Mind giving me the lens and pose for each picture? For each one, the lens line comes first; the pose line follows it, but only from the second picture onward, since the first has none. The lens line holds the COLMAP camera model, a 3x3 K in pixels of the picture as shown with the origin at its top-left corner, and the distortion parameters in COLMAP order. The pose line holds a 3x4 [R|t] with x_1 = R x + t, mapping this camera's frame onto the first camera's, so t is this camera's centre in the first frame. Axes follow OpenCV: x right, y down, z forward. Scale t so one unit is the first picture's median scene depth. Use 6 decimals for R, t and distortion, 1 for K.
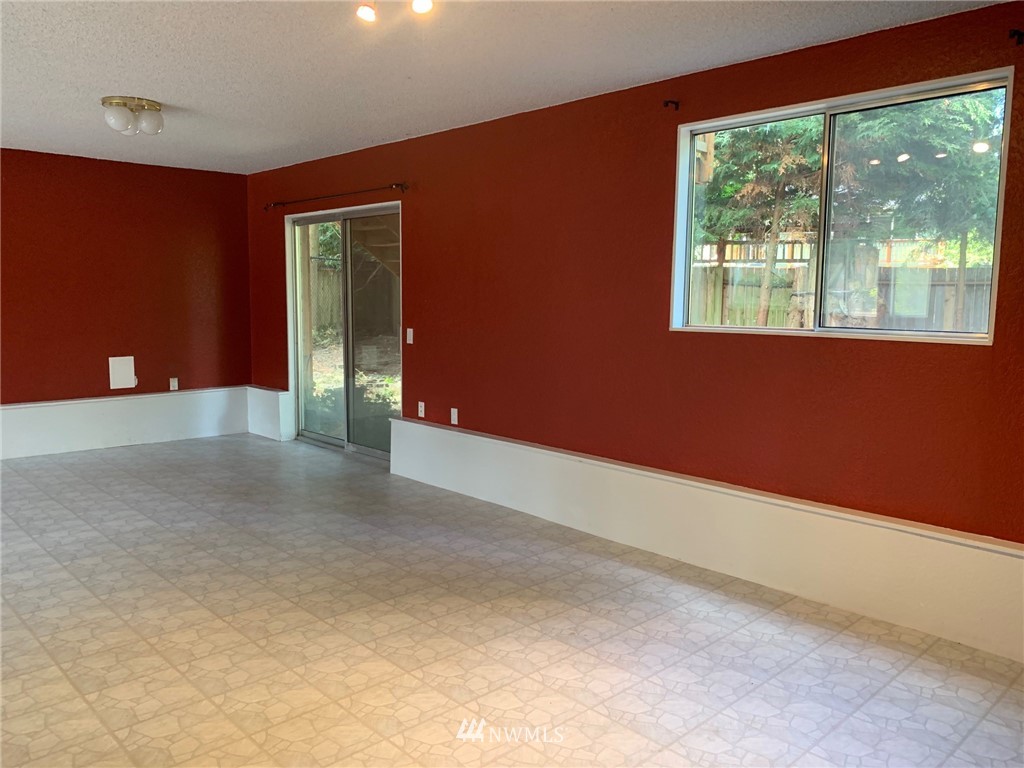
lens RADIAL K [[788.5, 0, 512.0], [0, 788.5, 384.0], [0, 0, 1]] dist [-0.001779, 0.000229]
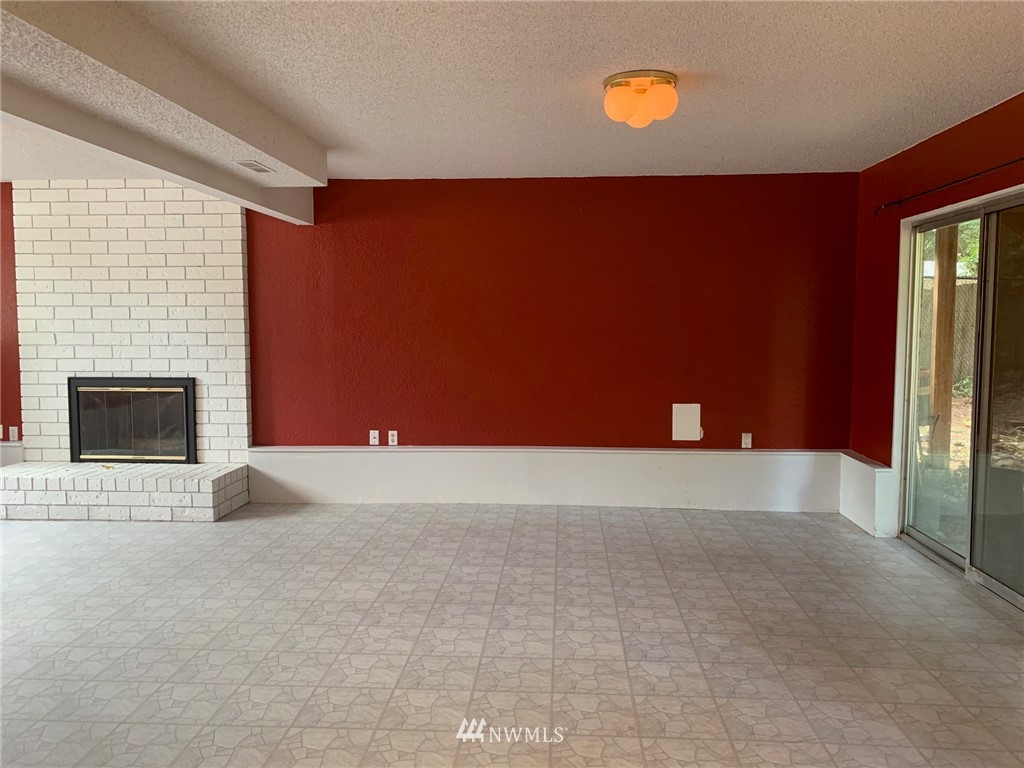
lens RADIAL K [[788.5, 0, 512.0], [0, 788.5, 384.0], [0, 0, 1]] dist [-0.001779, 0.000229]
pose [[0.682972, 0.052338, -0.728567, -0.006392], [-0.078518, 0.996911, -0.001990, -0.040993], [0.726212, 0.058565, 0.684971, 0.290734]]
